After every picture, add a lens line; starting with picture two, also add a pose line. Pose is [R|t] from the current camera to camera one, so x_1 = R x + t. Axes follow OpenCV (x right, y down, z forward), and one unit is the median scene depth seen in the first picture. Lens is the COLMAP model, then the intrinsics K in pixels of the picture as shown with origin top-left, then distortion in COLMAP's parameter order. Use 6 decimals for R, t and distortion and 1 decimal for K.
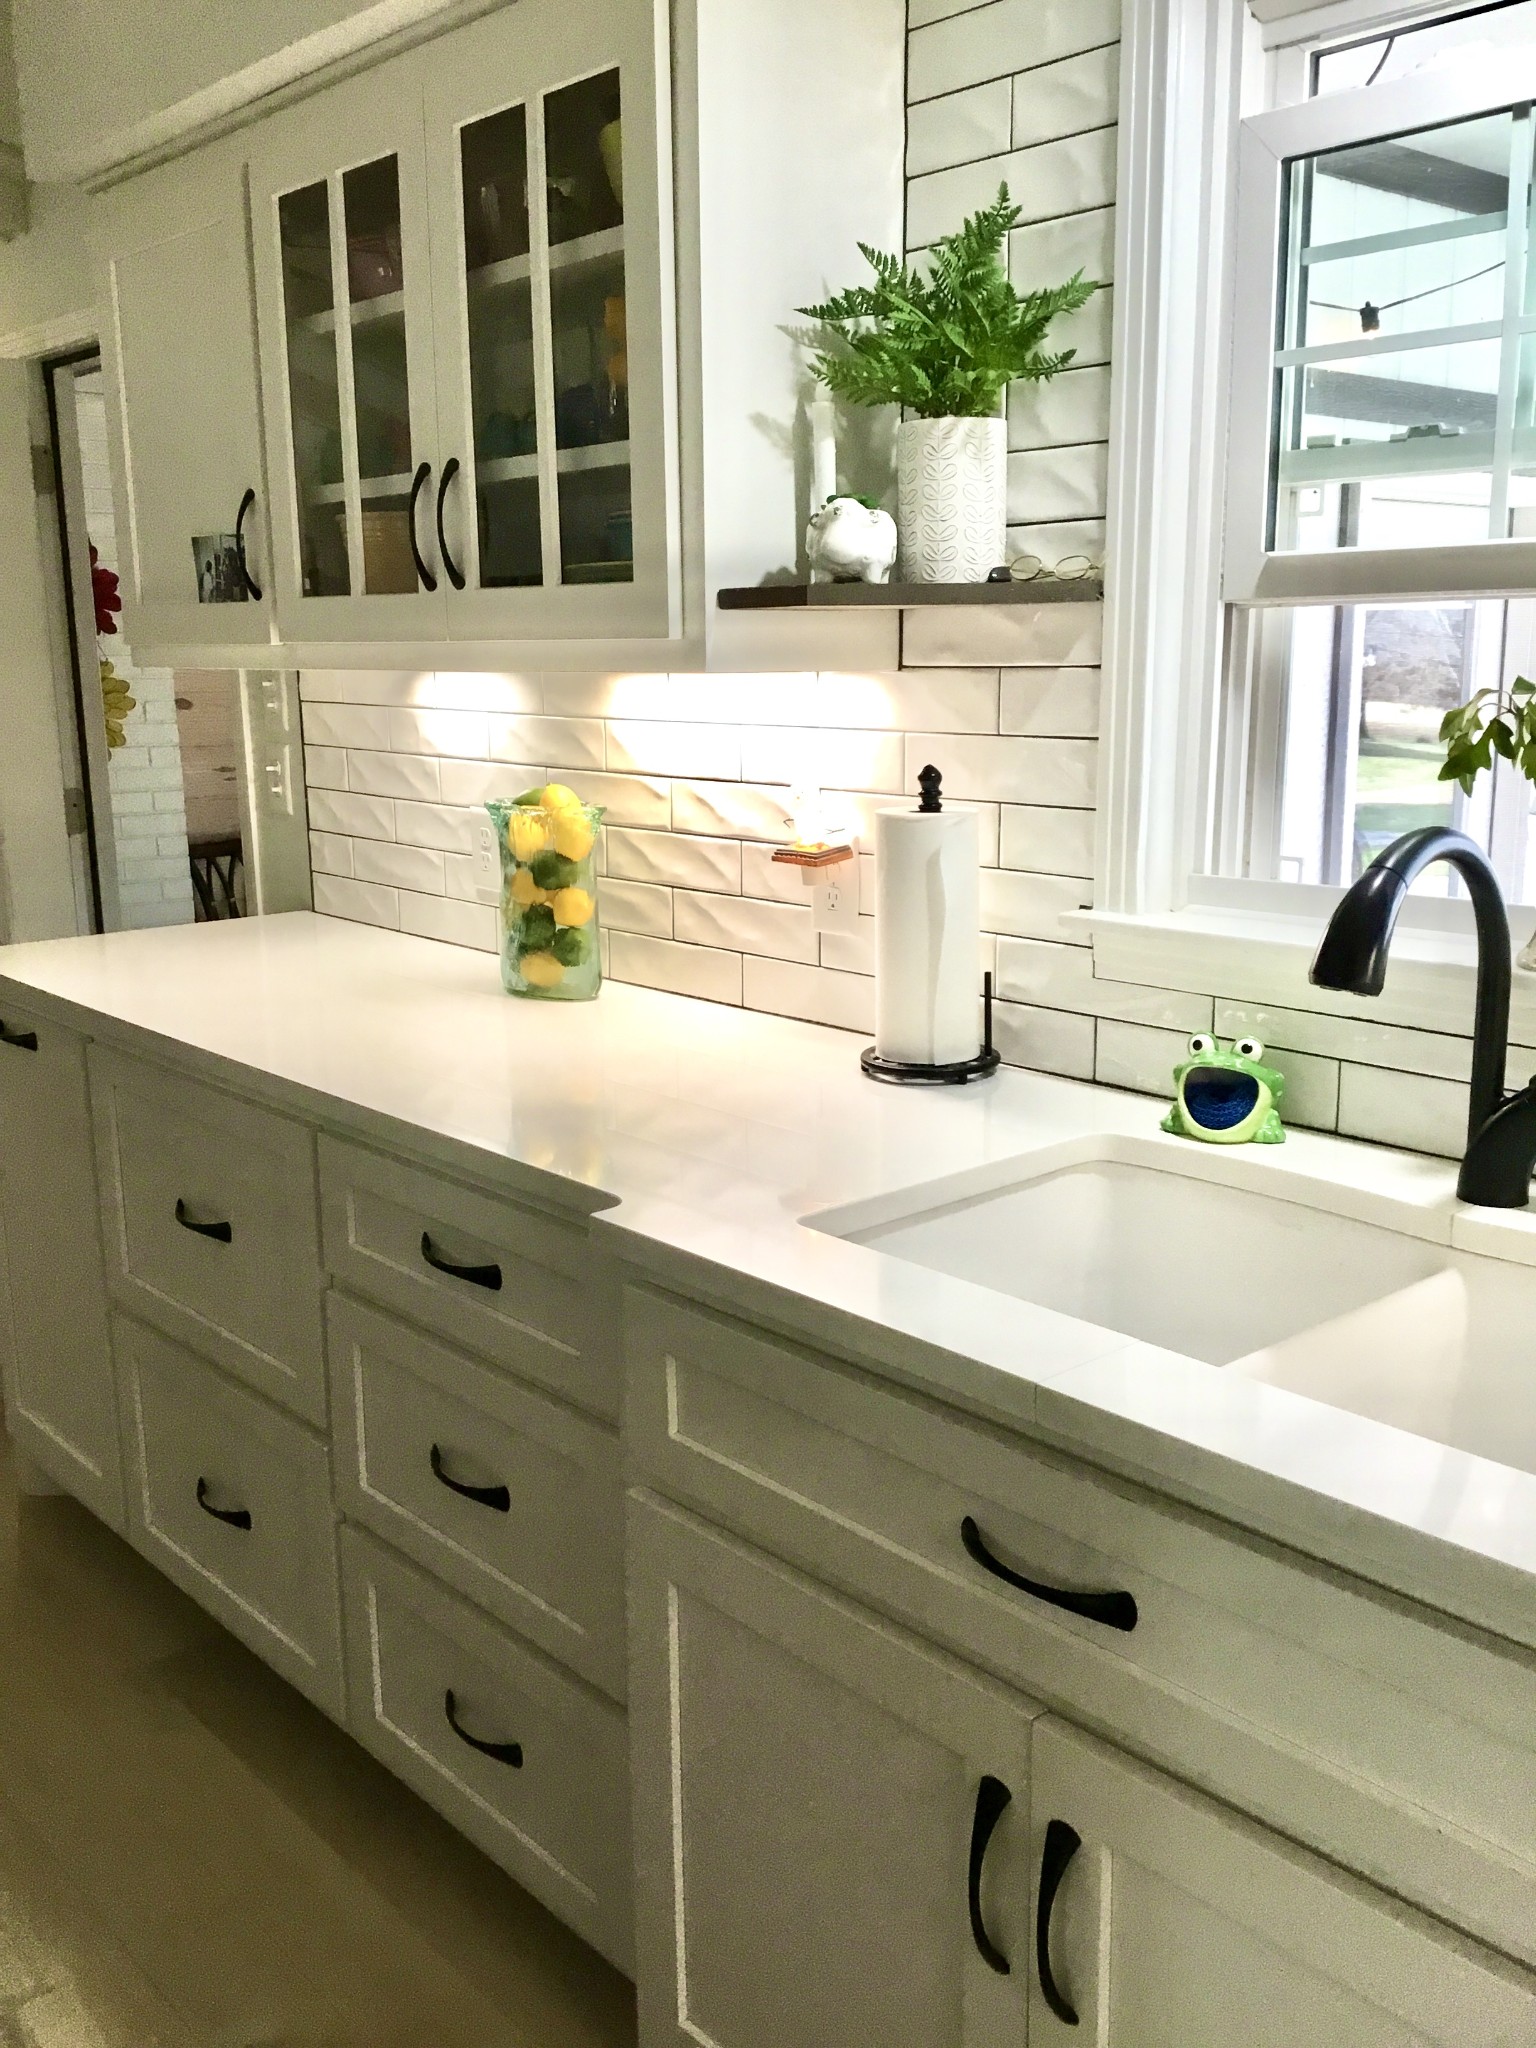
lens RADIAL K [[1809.3, 0, 768.0], [0, 1809.3, 1024.0], [0, 0, 1]] dist [0.104609, -0.154004]
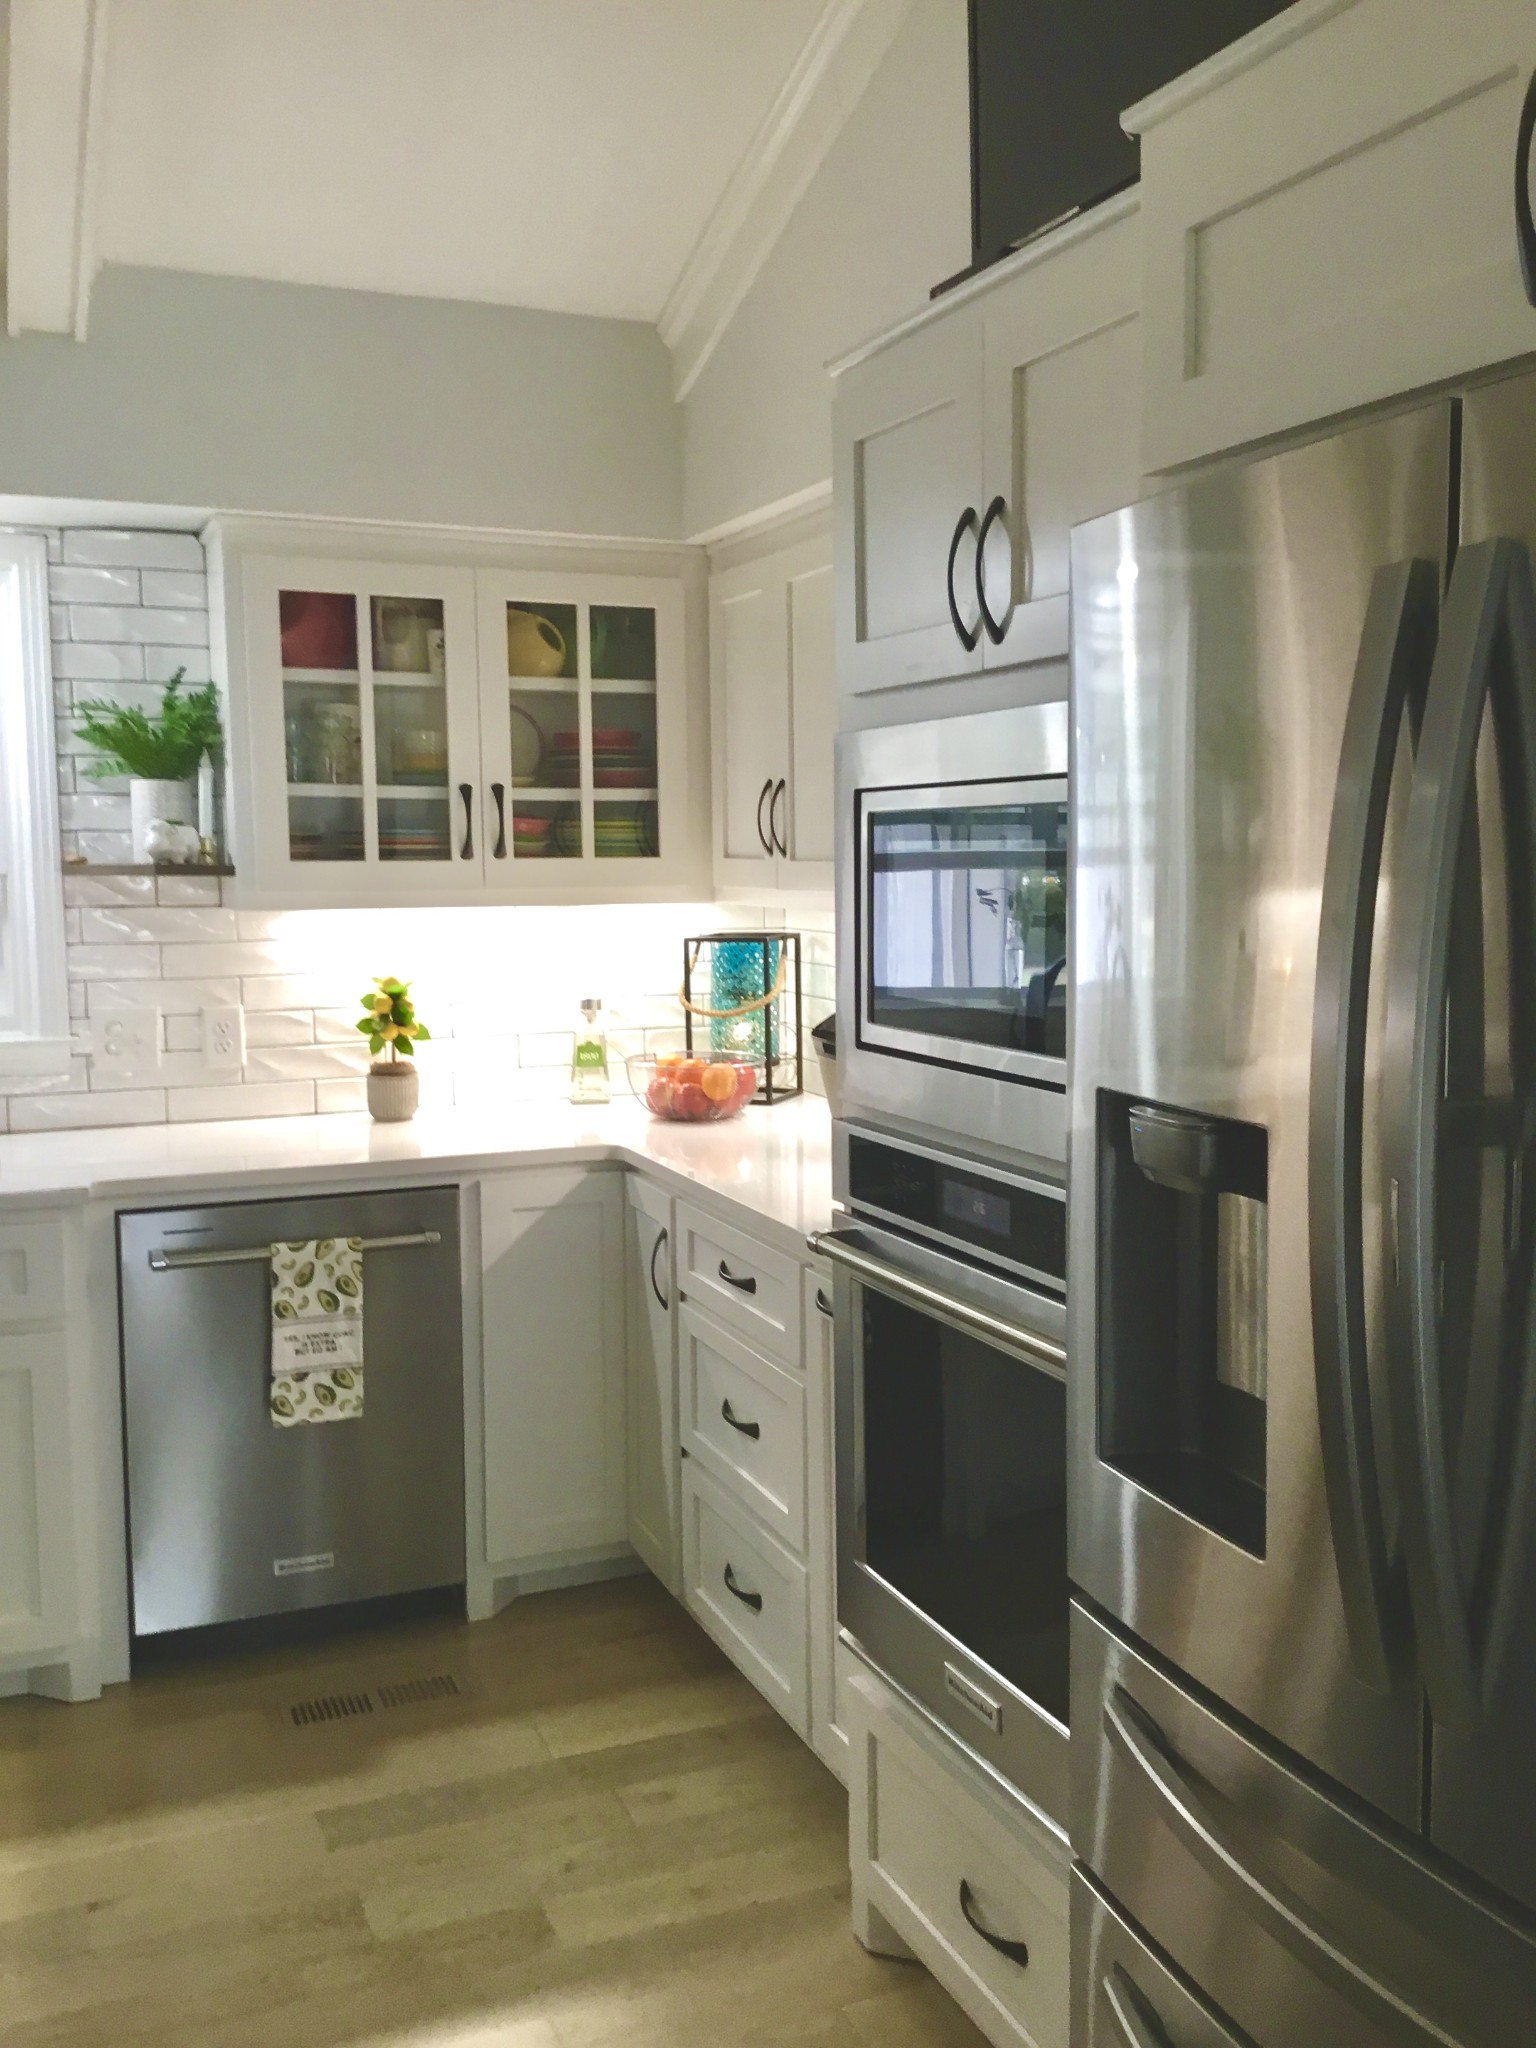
lens RADIAL K [[1809.3, 0, 768.0], [0, 1809.3, 1024.0], [0, 0, 1]] dist [0.104609, -0.154004]
pose [[0.311709, -0.084894, 0.946378, -1.733651], [0.201323, 0.979288, 0.021537, -0.082990], [-0.928605, 0.183814, 0.322344, 0.290372]]
